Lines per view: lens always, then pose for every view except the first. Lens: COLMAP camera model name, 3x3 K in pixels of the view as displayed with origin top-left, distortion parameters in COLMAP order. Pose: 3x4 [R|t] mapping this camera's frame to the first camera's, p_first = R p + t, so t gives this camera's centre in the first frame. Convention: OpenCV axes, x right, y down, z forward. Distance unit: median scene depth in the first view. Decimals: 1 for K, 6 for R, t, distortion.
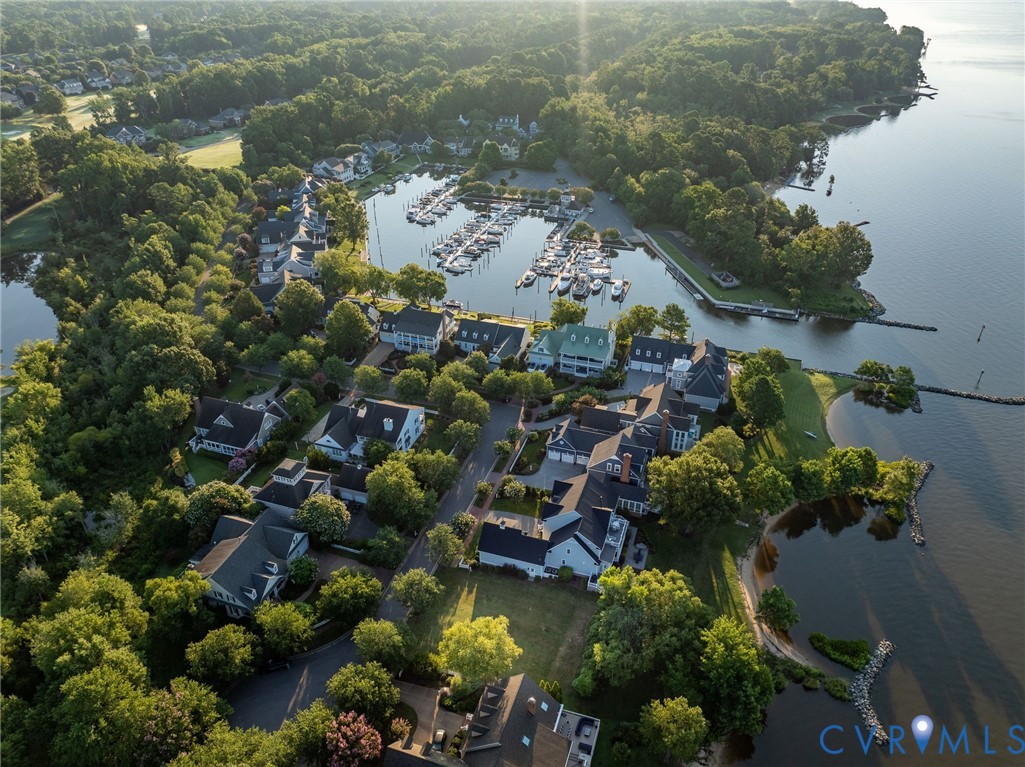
lens RADIAL K [[720.0, 0, 512.5], [0, 720.0, 383.5], [0, 0, 1]] dist [-0.042934, 0.008260]
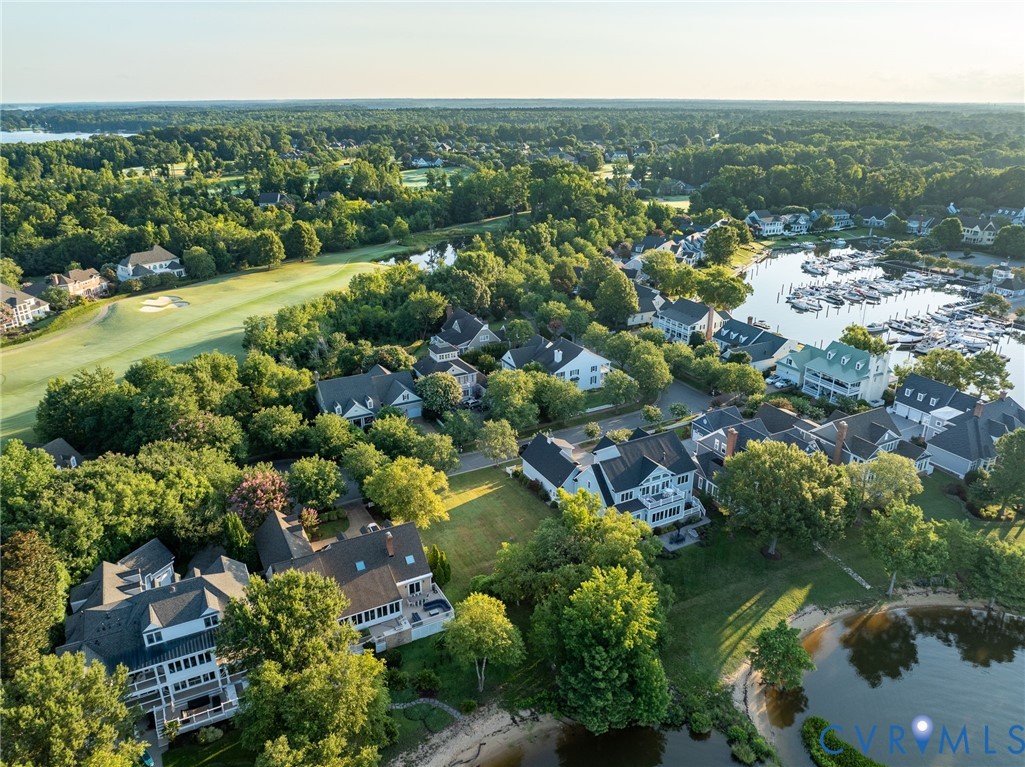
lens RADIAL K [[720.0, 0, 512.5], [0, 720.0, 383.5], [0, 0, 1]] dist [-0.042934, 0.008260]
pose [[0.718447, 0.253033, -0.647927, 0.359202], [-0.359172, 0.932651, -0.034038, 0.123270], [0.595676, 0.257171, 0.760942, 0.178022]]
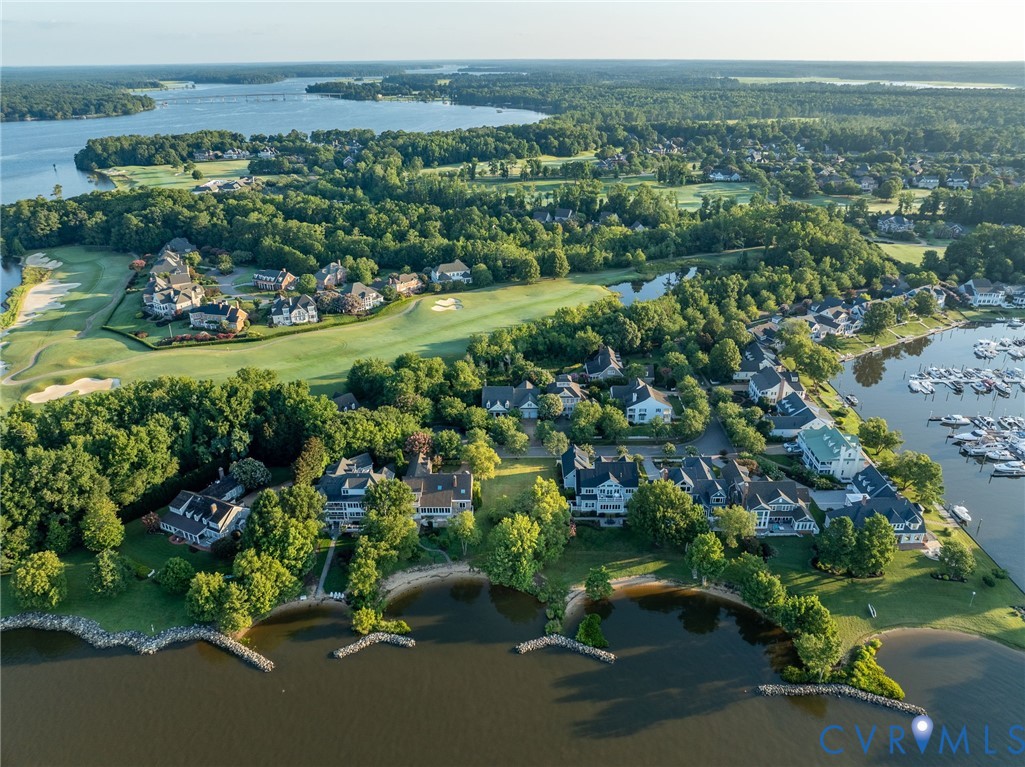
lens RADIAL K [[720.0, 0, 512.5], [0, 720.0, 383.5], [0, 0, 1]] dist [-0.042934, 0.008260]
pose [[0.301383, 0.390988, -0.869653, 0.862740], [-0.488156, 0.846739, 0.211512, -0.132036], [0.819068, 0.360780, 0.446055, 0.090453]]
